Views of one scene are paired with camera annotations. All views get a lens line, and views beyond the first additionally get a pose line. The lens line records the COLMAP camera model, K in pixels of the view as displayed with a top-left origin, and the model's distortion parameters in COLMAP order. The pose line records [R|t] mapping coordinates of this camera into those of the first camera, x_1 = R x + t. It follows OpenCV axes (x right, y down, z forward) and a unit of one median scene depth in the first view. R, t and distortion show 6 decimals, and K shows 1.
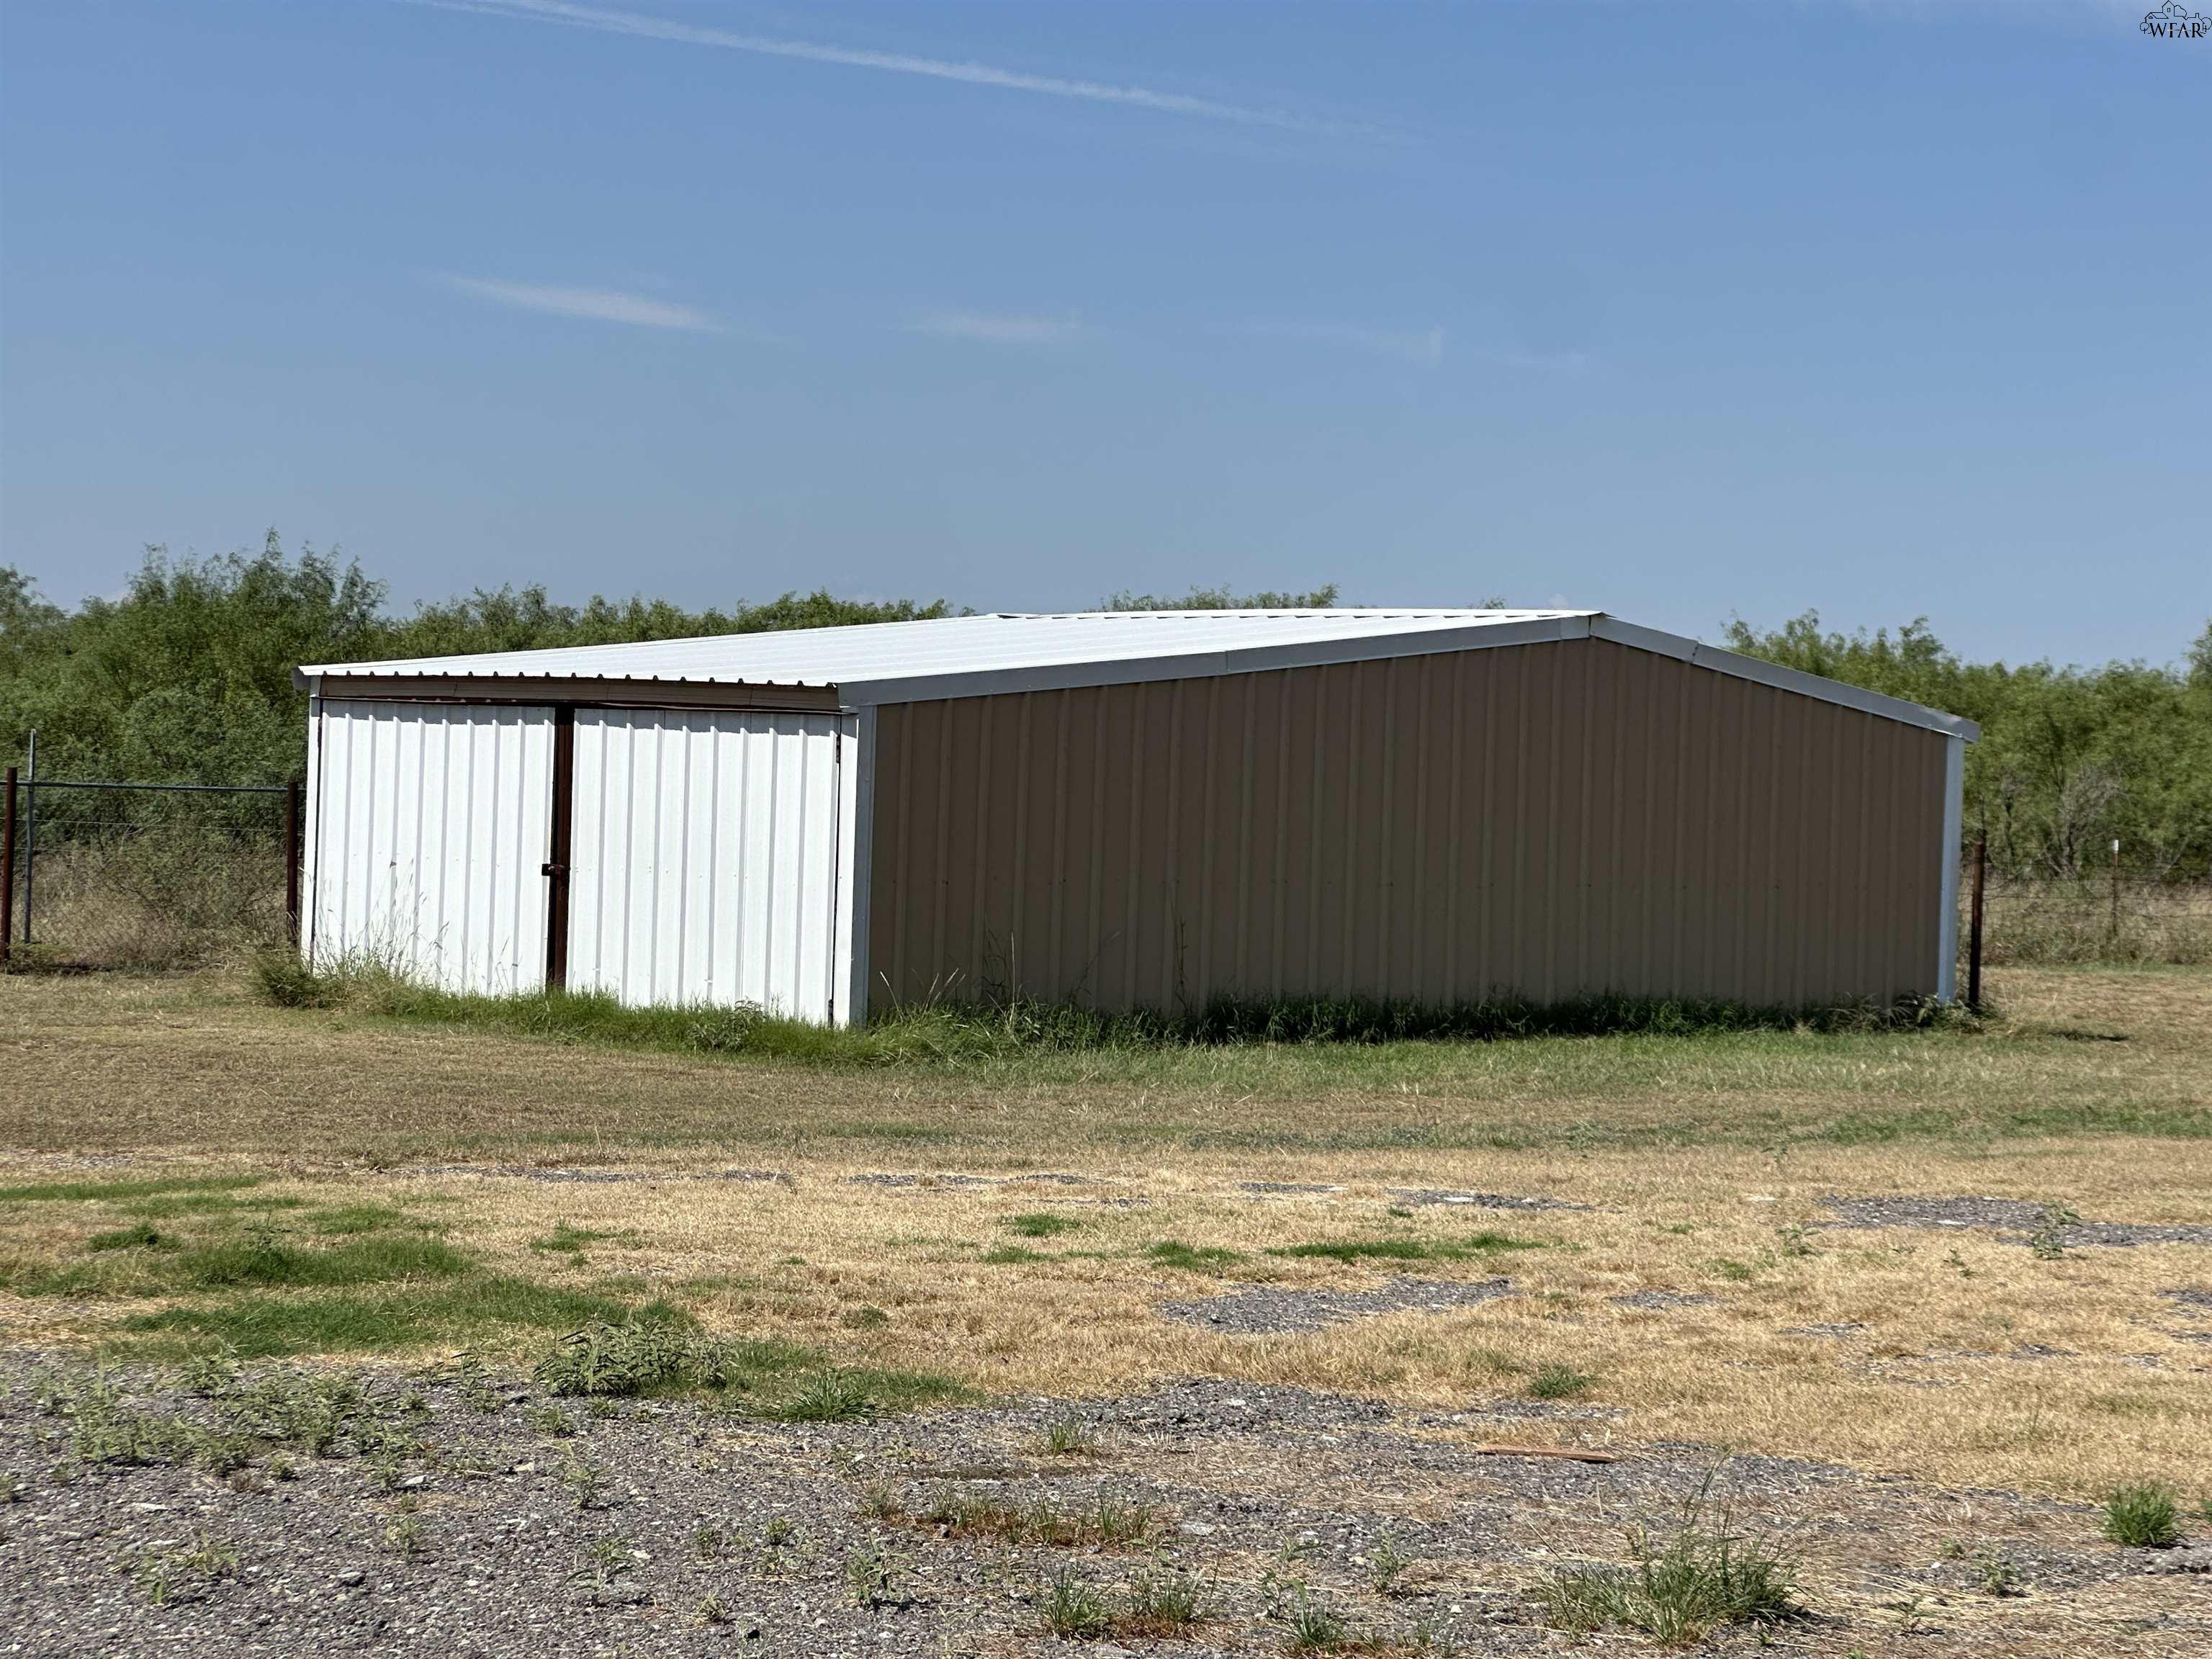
lens RADIAL K [[5421.3, 0, 1106.0], [0, 5421.3, 829.5], [0, 0, 1]] dist [-1.201051, -0.002413]
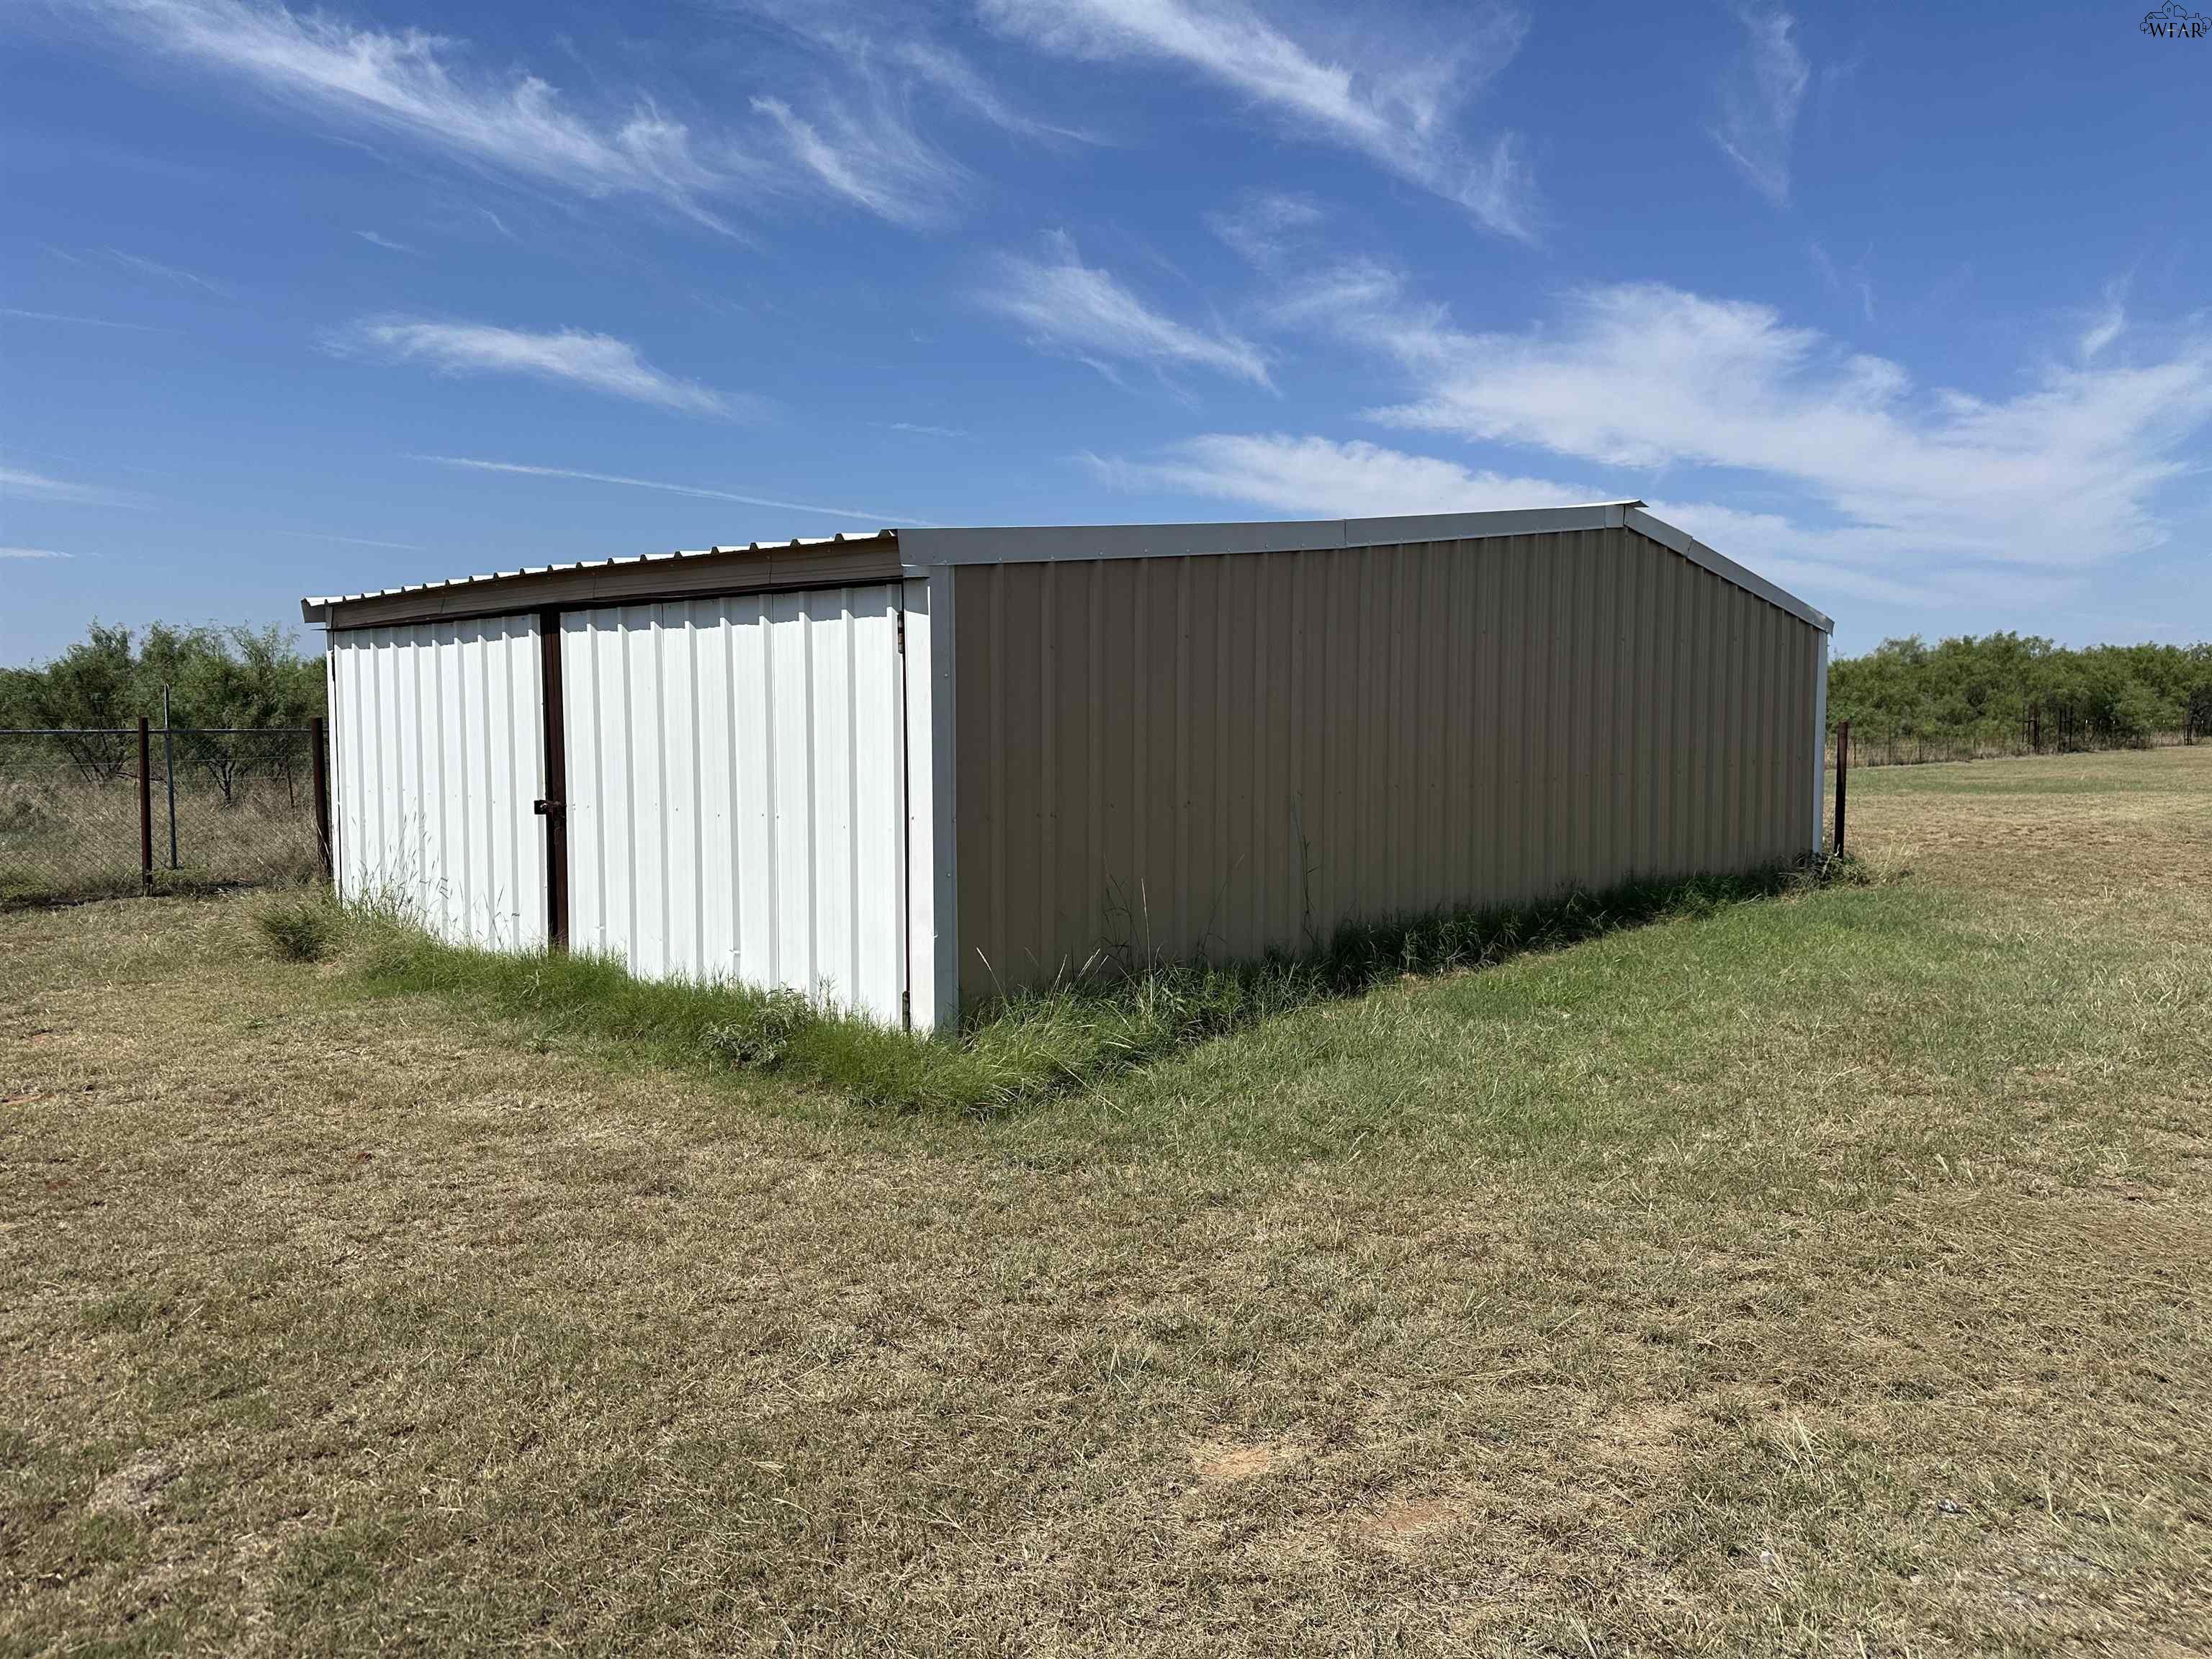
lens RADIAL K [[1554.8, 0, 1106.0], [0, 1554.8, 829.5], [0, 0, 1]] dist [0.000334, -0.006162]
pose [[0.992093, -0.043646, 0.117673, -0.046389], [0.036145, 0.997221, 0.065140, -0.001797], [-0.120189, -0.060371, 0.990914, 0.770793]]
